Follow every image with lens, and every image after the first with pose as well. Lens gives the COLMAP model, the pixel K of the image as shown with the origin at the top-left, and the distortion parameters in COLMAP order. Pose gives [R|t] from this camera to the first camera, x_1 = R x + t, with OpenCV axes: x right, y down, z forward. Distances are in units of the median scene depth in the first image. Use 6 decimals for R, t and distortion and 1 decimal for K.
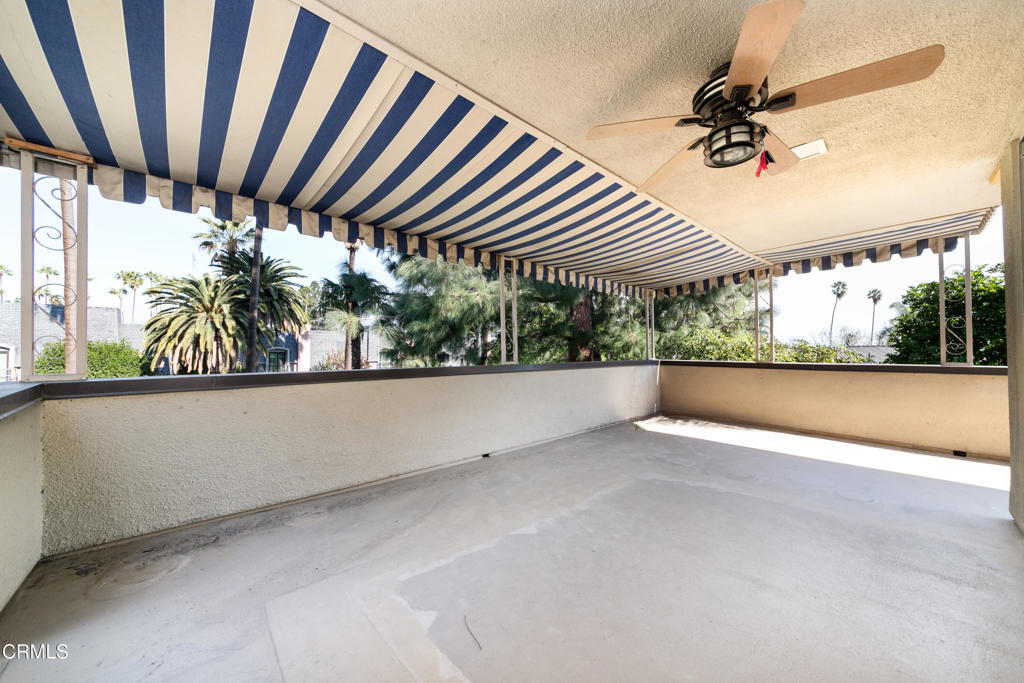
lens RADIAL K [[377.8, 0, 513.7], [0, 377.8, 347.2], [0, 0, 1]] dist [-0.000610, -0.000010]
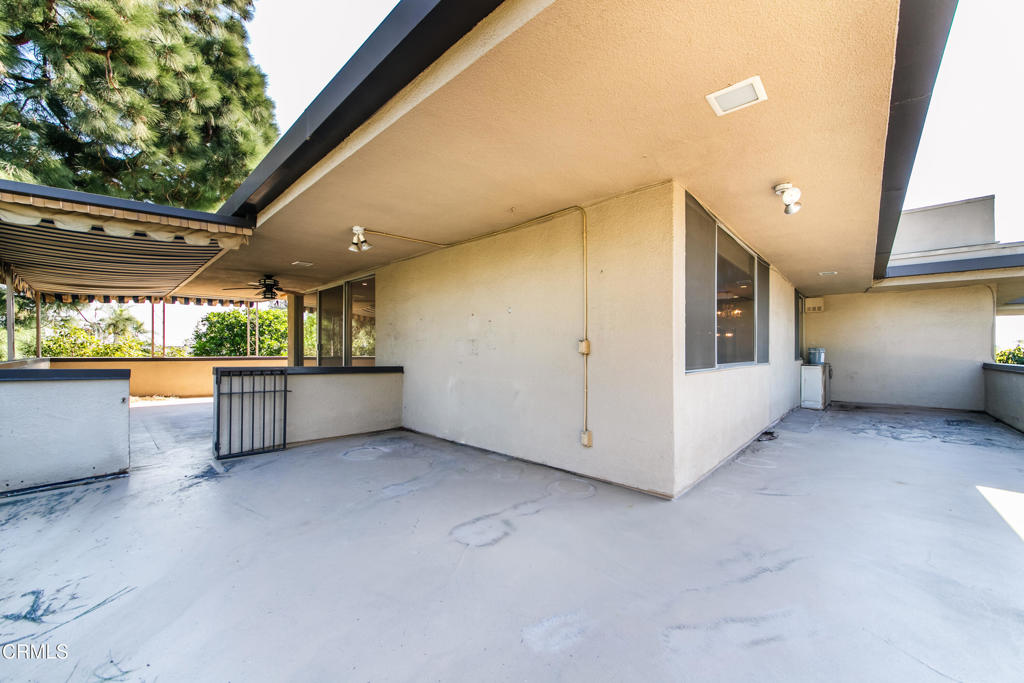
lens RADIAL K [[377.8, 0, 513.9], [0, 377.8, 346.0], [0, 0, 1]] dist [-0.000610, -0.000010]
pose [[-0.103245, 0.014821, 0.994545, -1.137761], [-0.011421, 0.999805, -0.016085, 0.001561], [-0.994590, -0.013020, -0.103056, -0.320070]]
